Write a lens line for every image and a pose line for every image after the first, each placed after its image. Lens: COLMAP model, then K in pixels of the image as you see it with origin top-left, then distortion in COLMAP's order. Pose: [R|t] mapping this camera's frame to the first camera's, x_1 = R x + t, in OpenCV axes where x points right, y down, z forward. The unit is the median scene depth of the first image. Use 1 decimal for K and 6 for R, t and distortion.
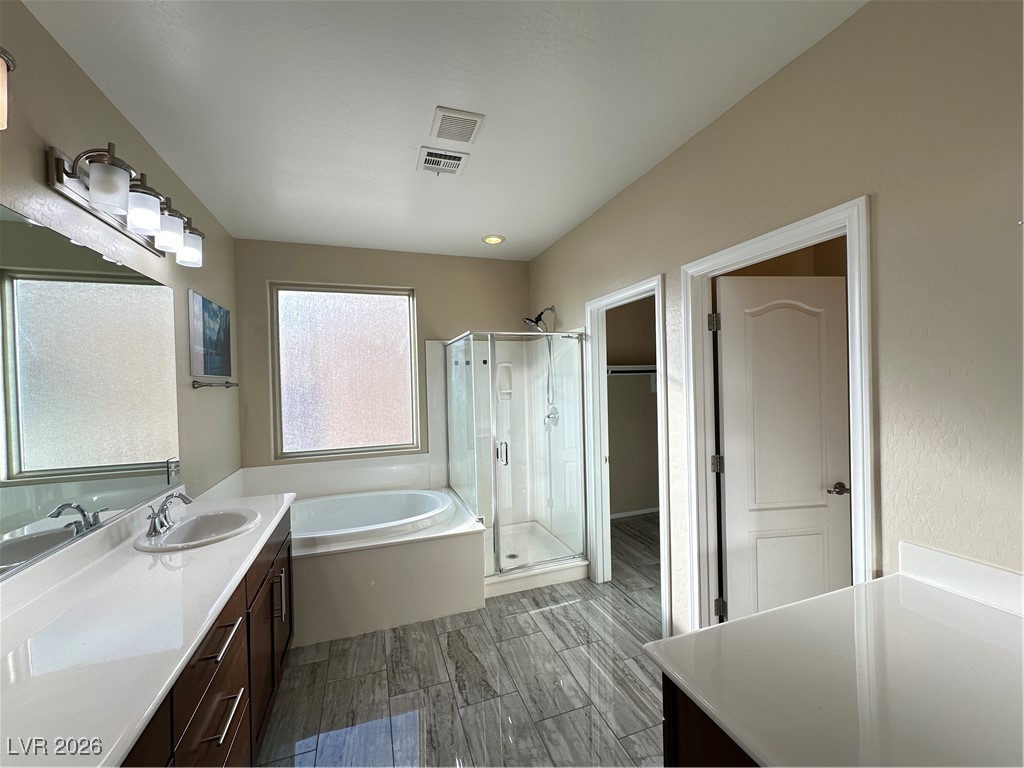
lens RADIAL K [[408.3, 0, 512.0], [0, 408.3, 384.0], [0, 0, 1]] dist [-0.001548, 0.000016]
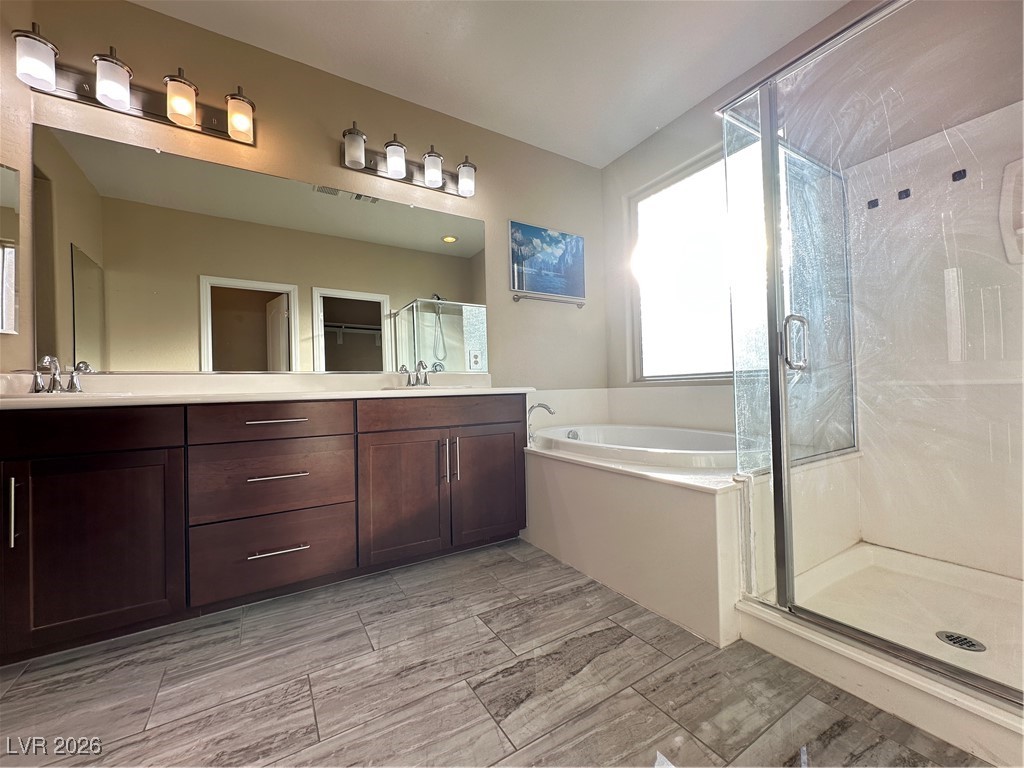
lens RADIAL K [[408.3, 0, 512.0], [0, 408.3, 384.0], [0, 0, 1]] dist [-0.001548, 0.000016]
pose [[0.208461, 0.008240, -0.977996, 0.420407], [0.017009, 0.999783, 0.012049, 0.250104], [0.977883, -0.019146, 0.208275, 0.758201]]
